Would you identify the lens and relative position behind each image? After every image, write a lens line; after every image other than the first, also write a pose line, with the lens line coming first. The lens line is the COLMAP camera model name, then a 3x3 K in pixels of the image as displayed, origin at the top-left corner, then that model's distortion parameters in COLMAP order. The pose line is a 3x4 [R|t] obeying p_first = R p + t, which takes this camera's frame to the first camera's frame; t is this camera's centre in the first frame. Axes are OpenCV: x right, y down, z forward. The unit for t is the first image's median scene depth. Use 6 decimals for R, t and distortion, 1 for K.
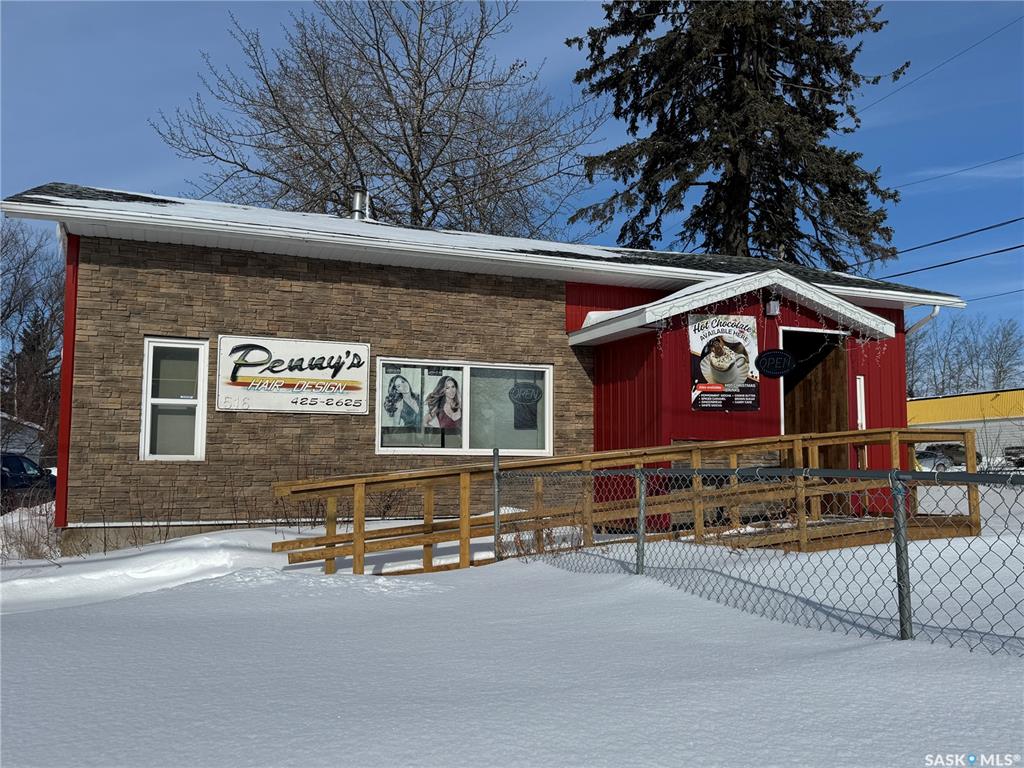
lens RADIAL K [[926.0, 0, 515.9], [0, 926.0, 393.0], [0, 0, 1]] dist [0.102361, -0.021772]
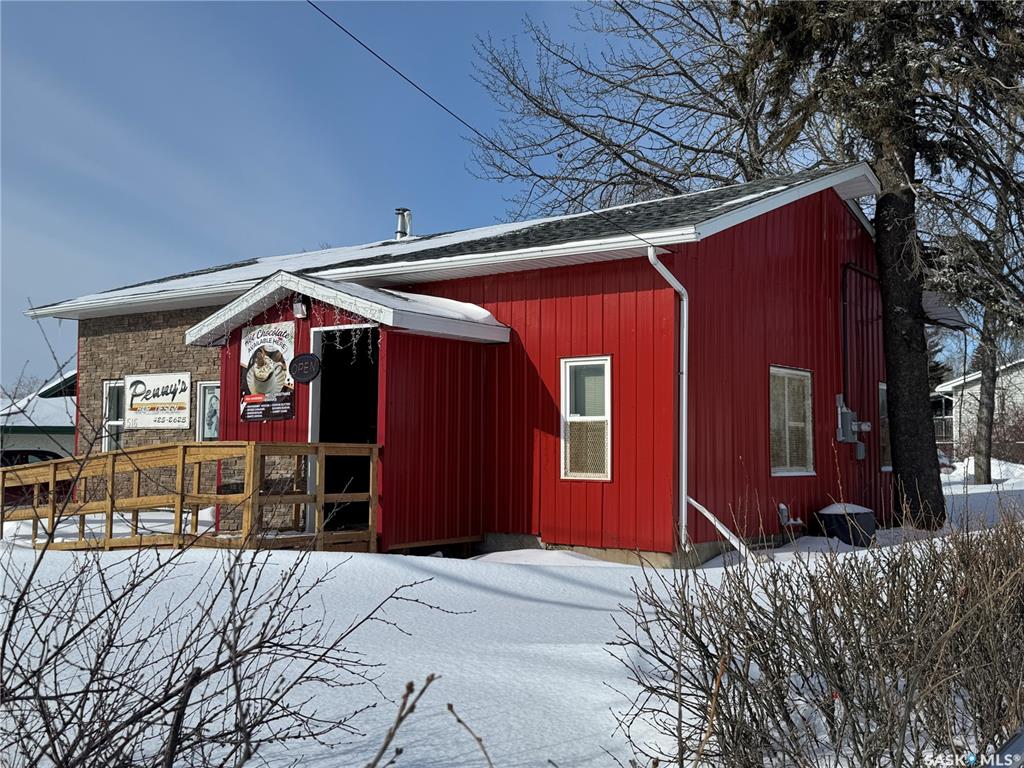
lens RADIAL K [[1075.0, 0, 500.5], [0, 1075.0, 413.9], [0, 0, 1]] dist [0.116124, 0.000000]
pose [[0.494931, -0.024111, -0.868598, 1.347857], [0.067064, 0.997693, 0.010519, 0.016369], [0.866341, -0.063458, 0.495406, 0.639029]]
